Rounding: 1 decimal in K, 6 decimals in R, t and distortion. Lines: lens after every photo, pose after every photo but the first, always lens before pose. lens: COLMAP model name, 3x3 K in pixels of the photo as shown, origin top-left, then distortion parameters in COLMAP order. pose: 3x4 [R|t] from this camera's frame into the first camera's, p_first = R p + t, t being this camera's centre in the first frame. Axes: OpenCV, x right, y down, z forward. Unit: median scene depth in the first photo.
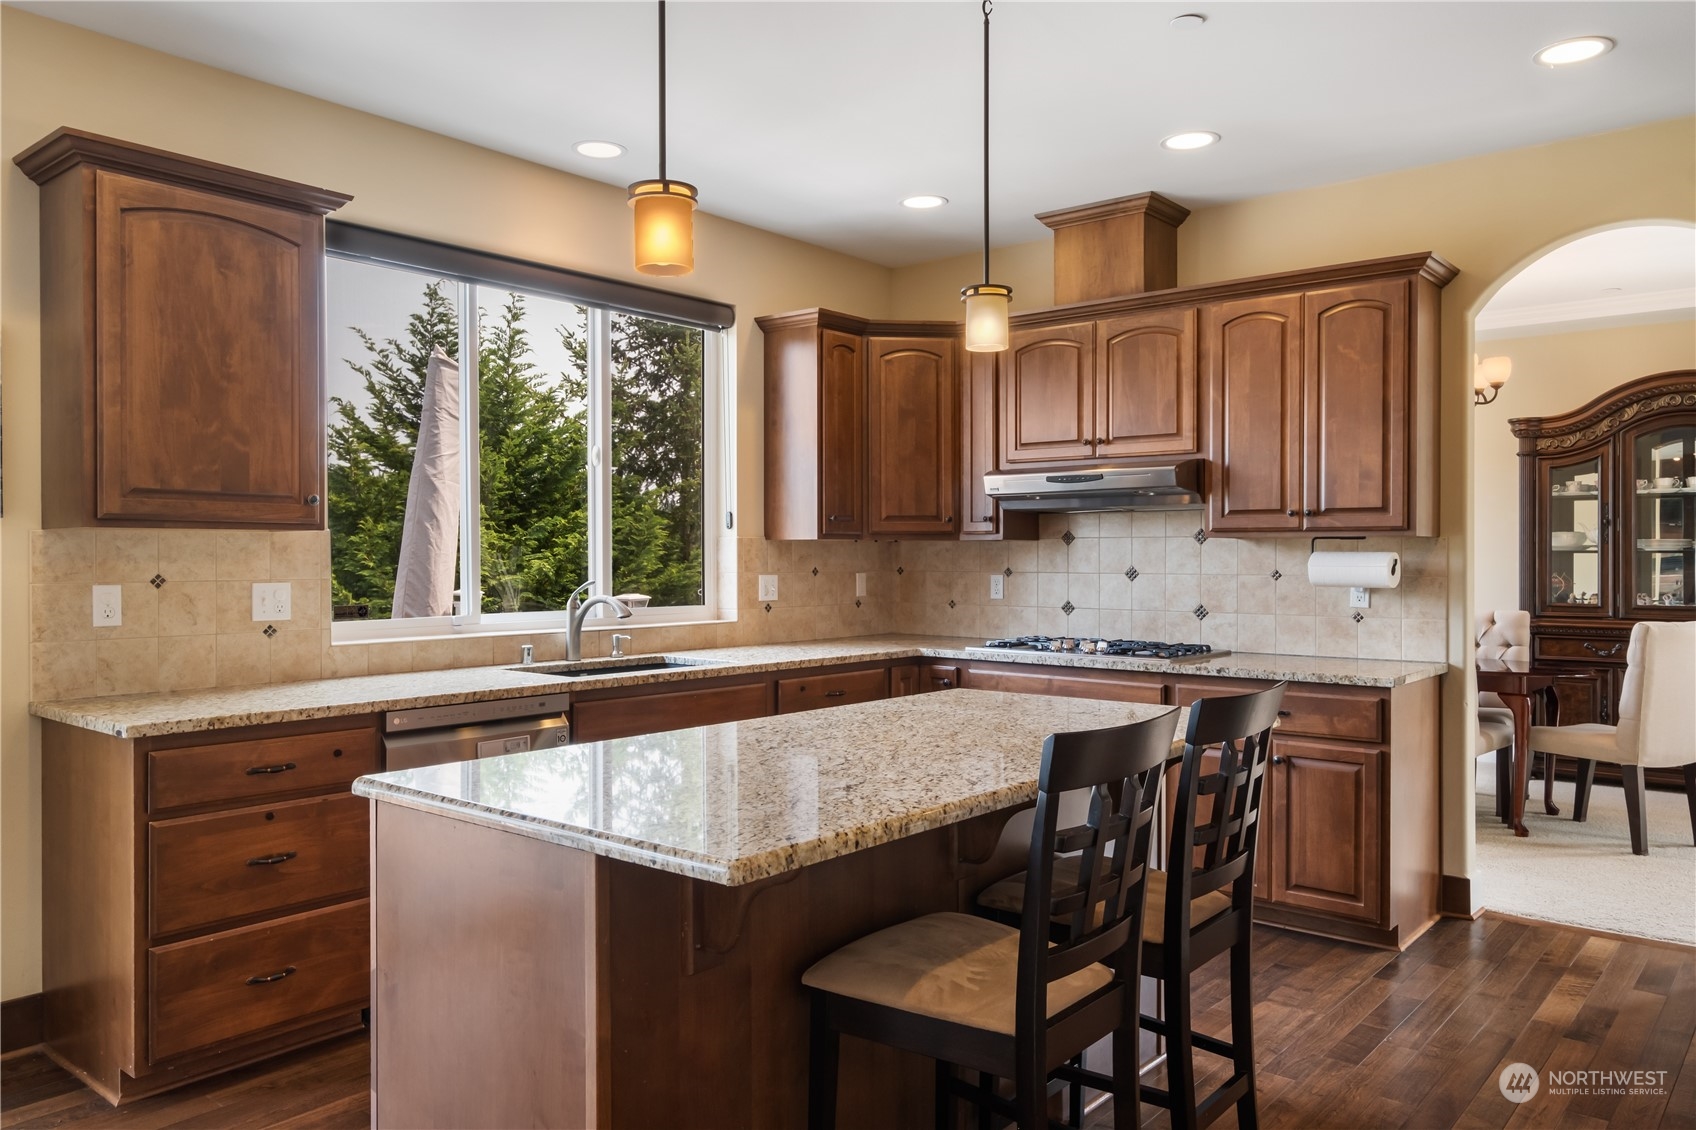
lens RADIAL K [[1220.5, 0, 848.0], [0, 1220.5, 565.0], [0, 0, 1]] dist [-0.000217, 0.003978]
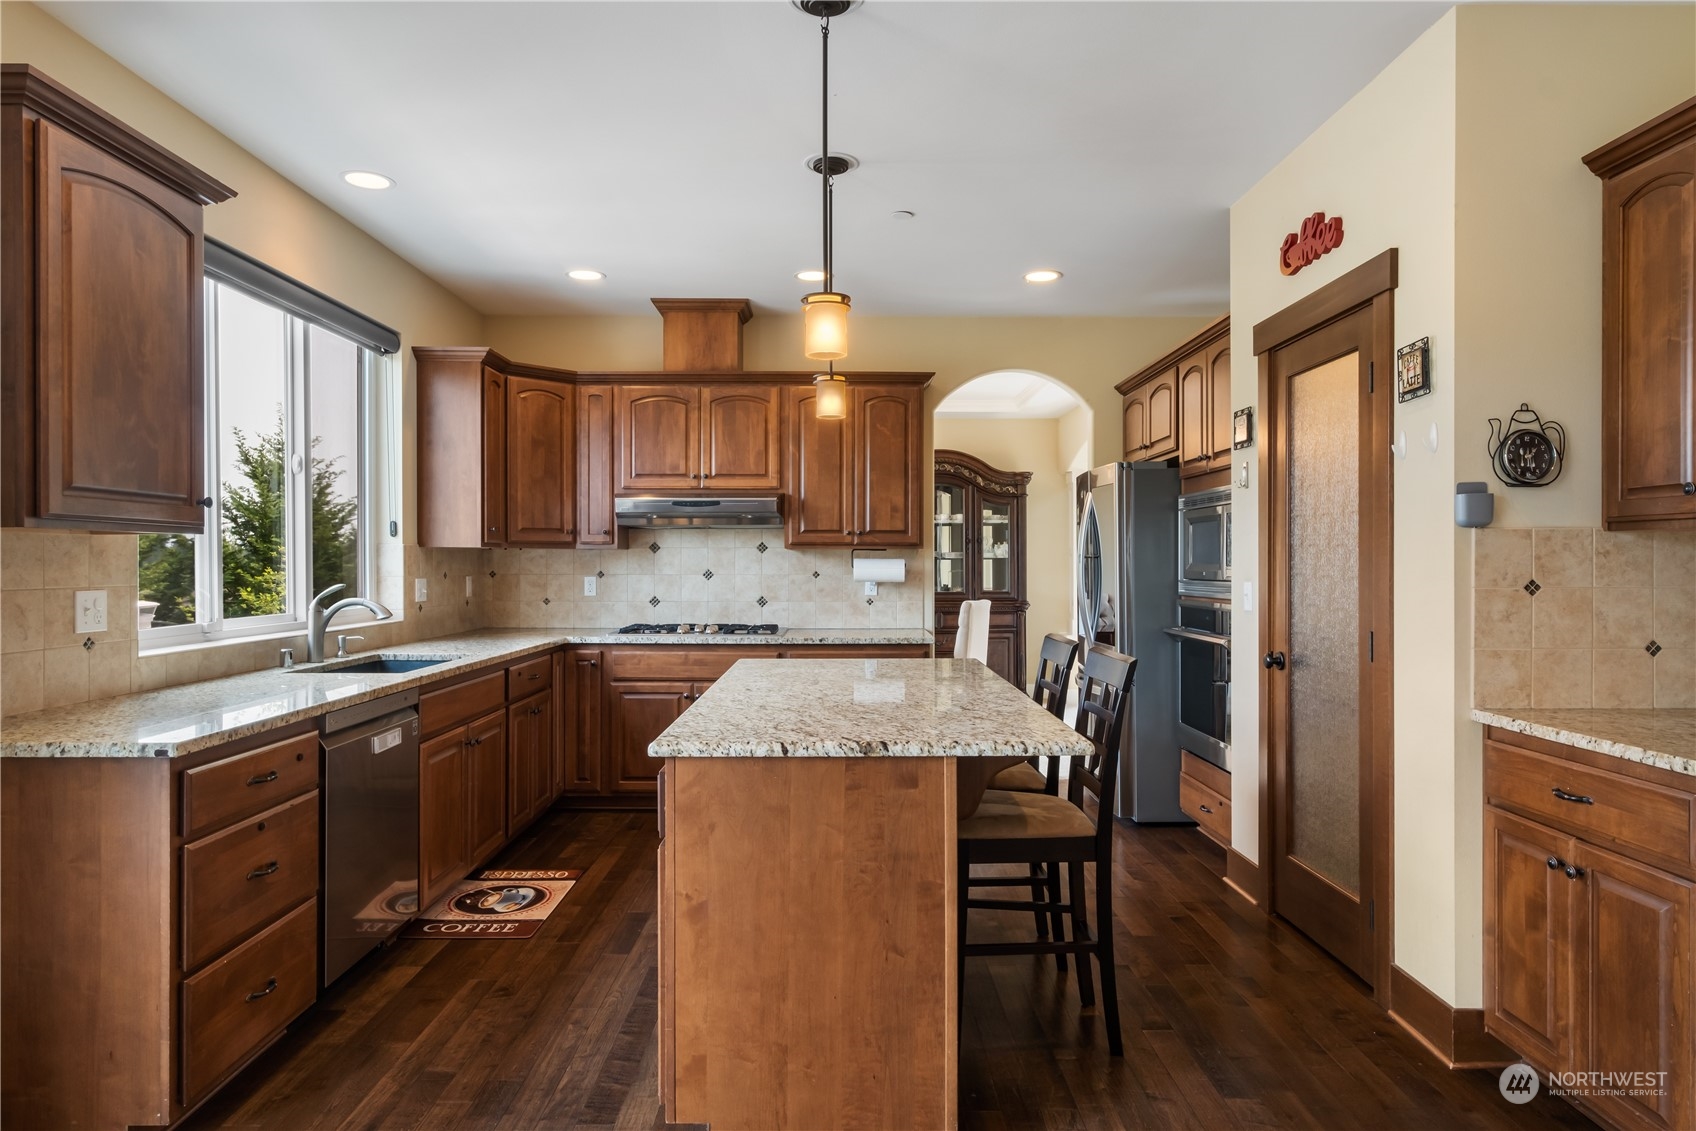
lens RADIAL K [[1011.1, 0, 848.0], [0, 1011.1, 565.5], [0, 0, 1]] dist [0.006392, 0.001006]
pose [[0.765270, -0.002424, 0.643705, -0.388502], [0.005046, 0.999985, -0.002233, 0.000362], [-0.643689, 0.004957, 0.765271, 0.044970]]
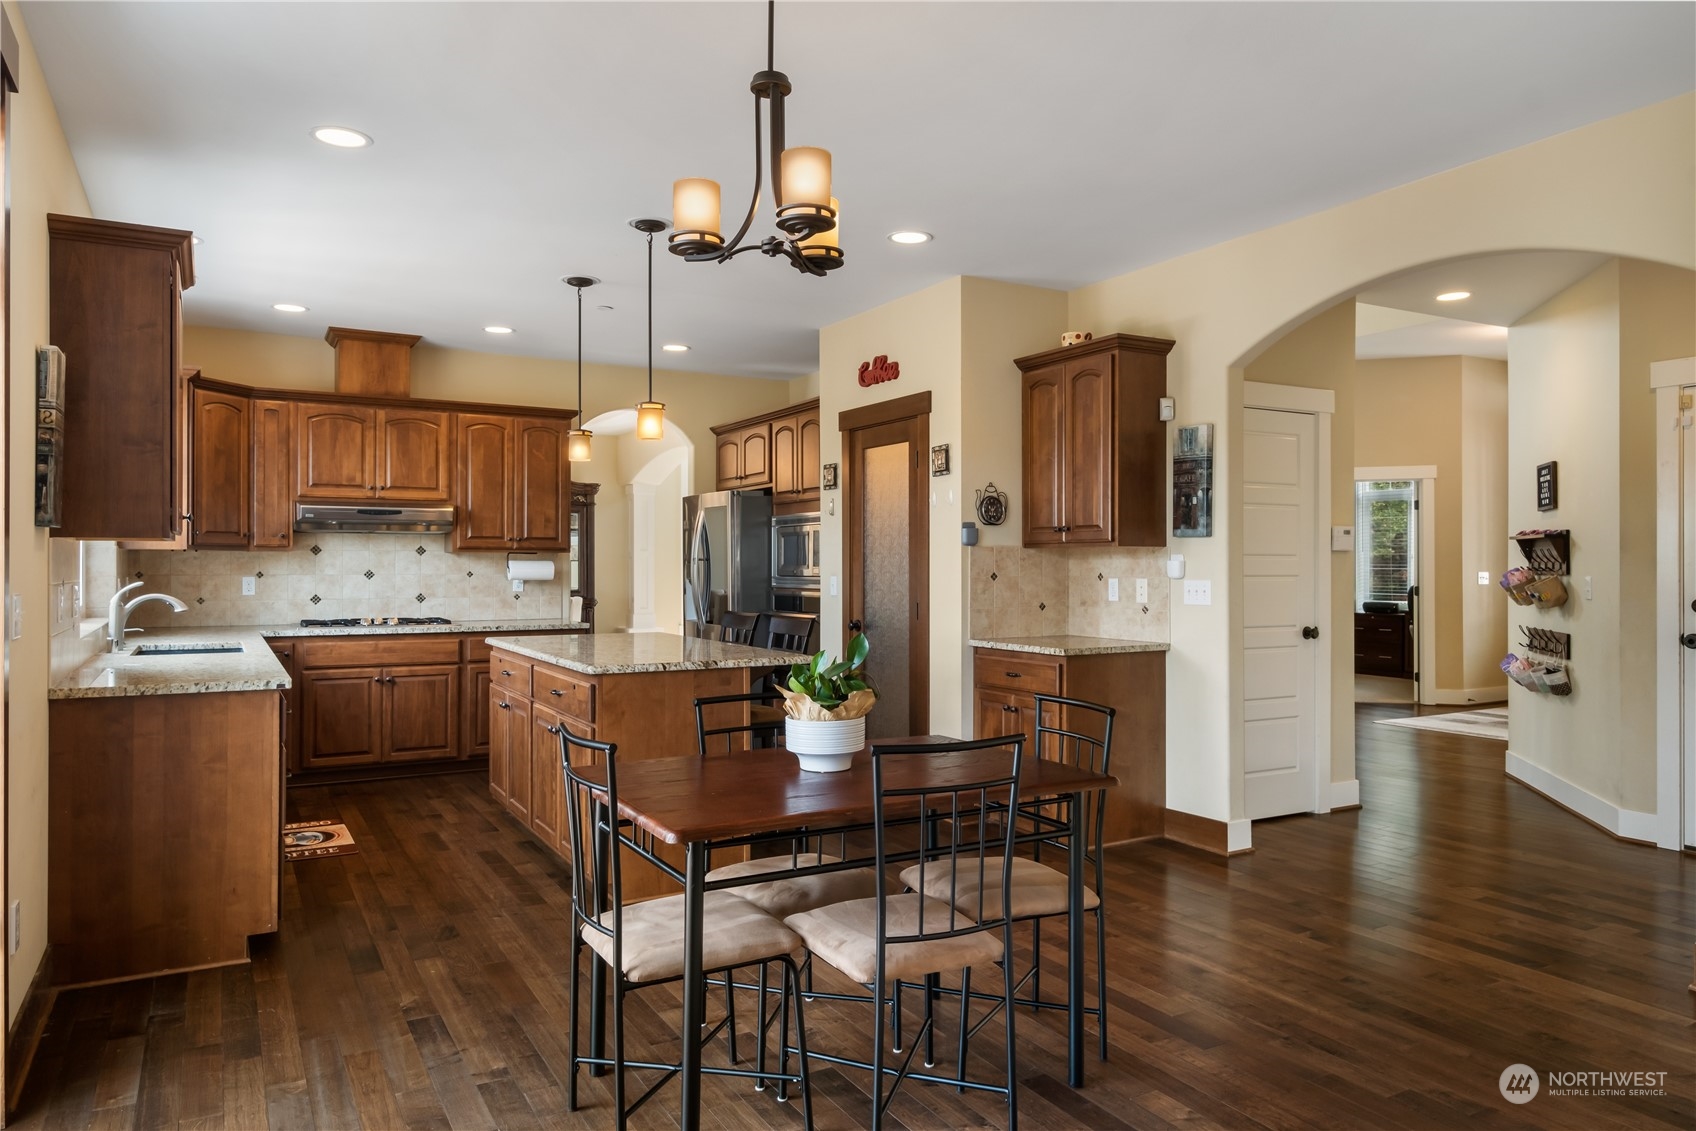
lens RADIAL K [[1119.3, 0, 847.5], [0, 1119.3, 561.5], [0, 0, 1]] dist [0.000788, 0.026769]
pose [[0.357030, 0.002791, 0.934089, -0.890248], [0.006421, 0.999965, -0.005443, 0.002396], [-0.934071, 0.007941, 0.356999, -0.047205]]
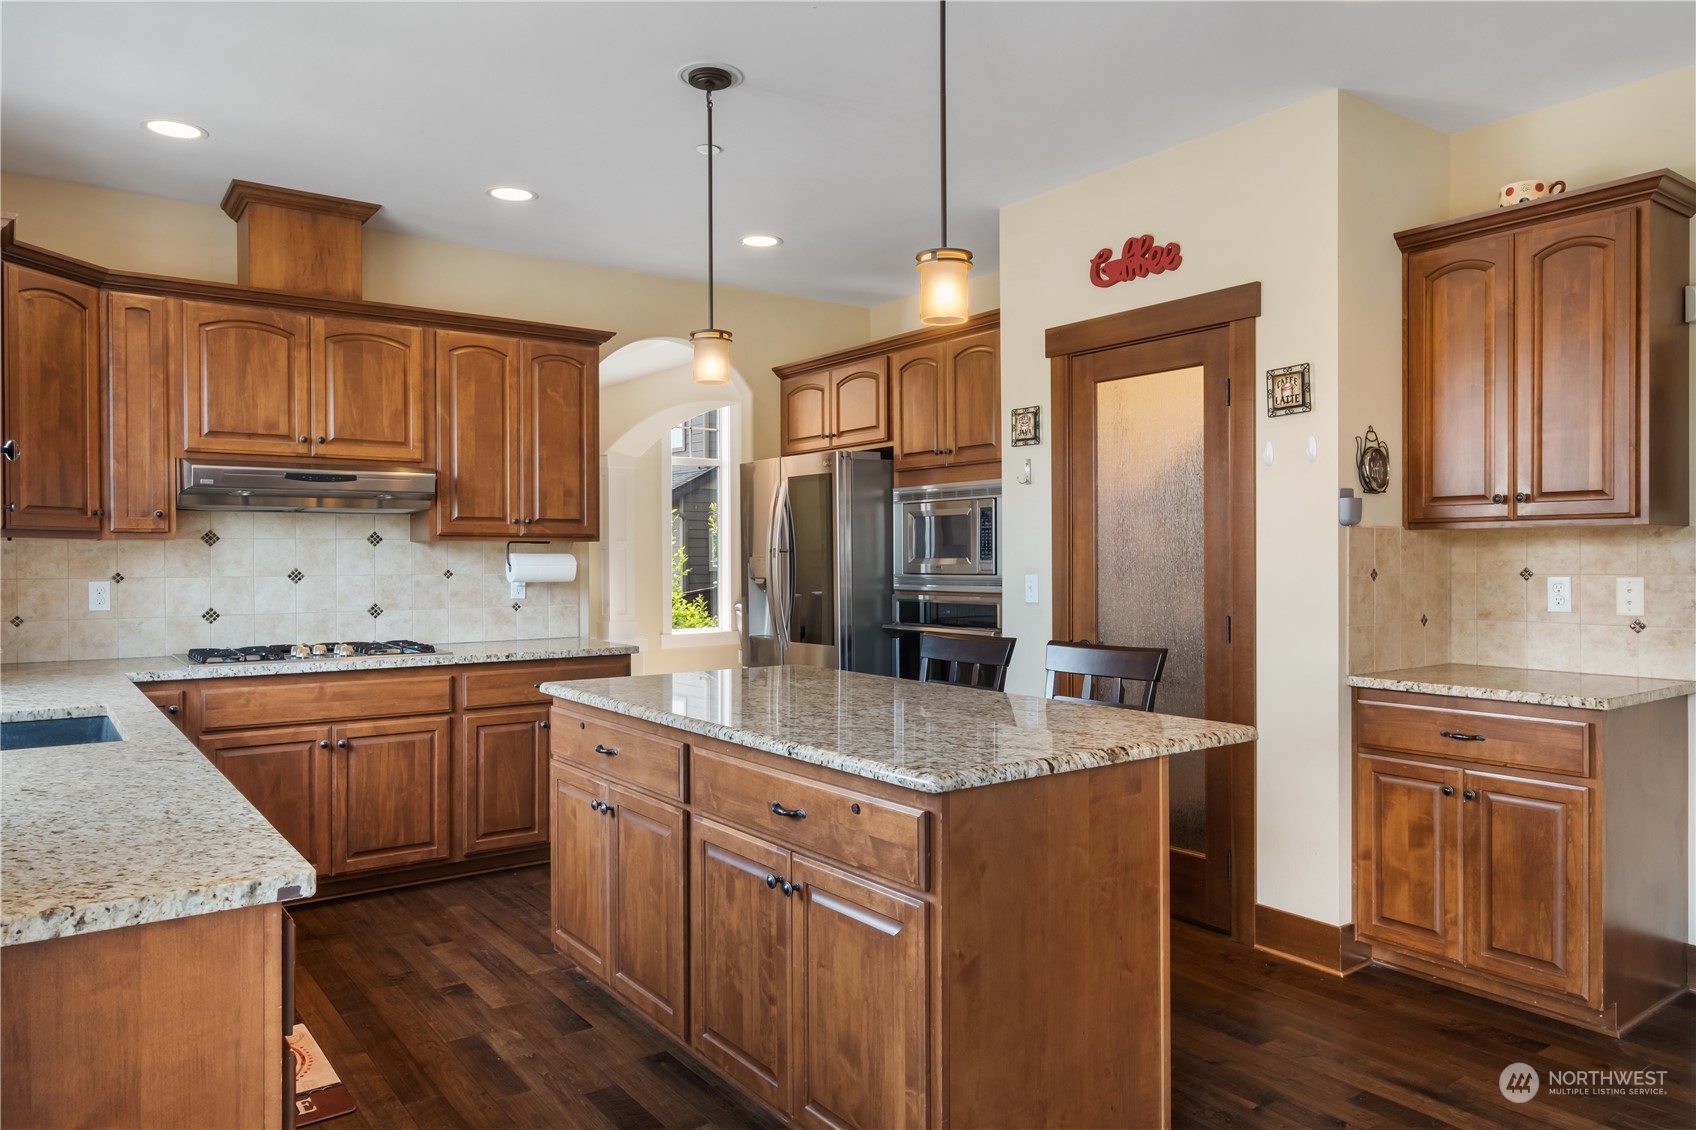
lens RADIAL K [[1136.2, 0, 848.0], [0, 1136.2, 565.0], [0, 0, 1]] dist [0.012680, 0.001692]
pose [[0.246973, -0.008398, 0.968986, -0.568915], [0.011552, 0.999917, 0.005722, -0.001889], [-0.968954, 0.009780, 0.247049, 0.363422]]
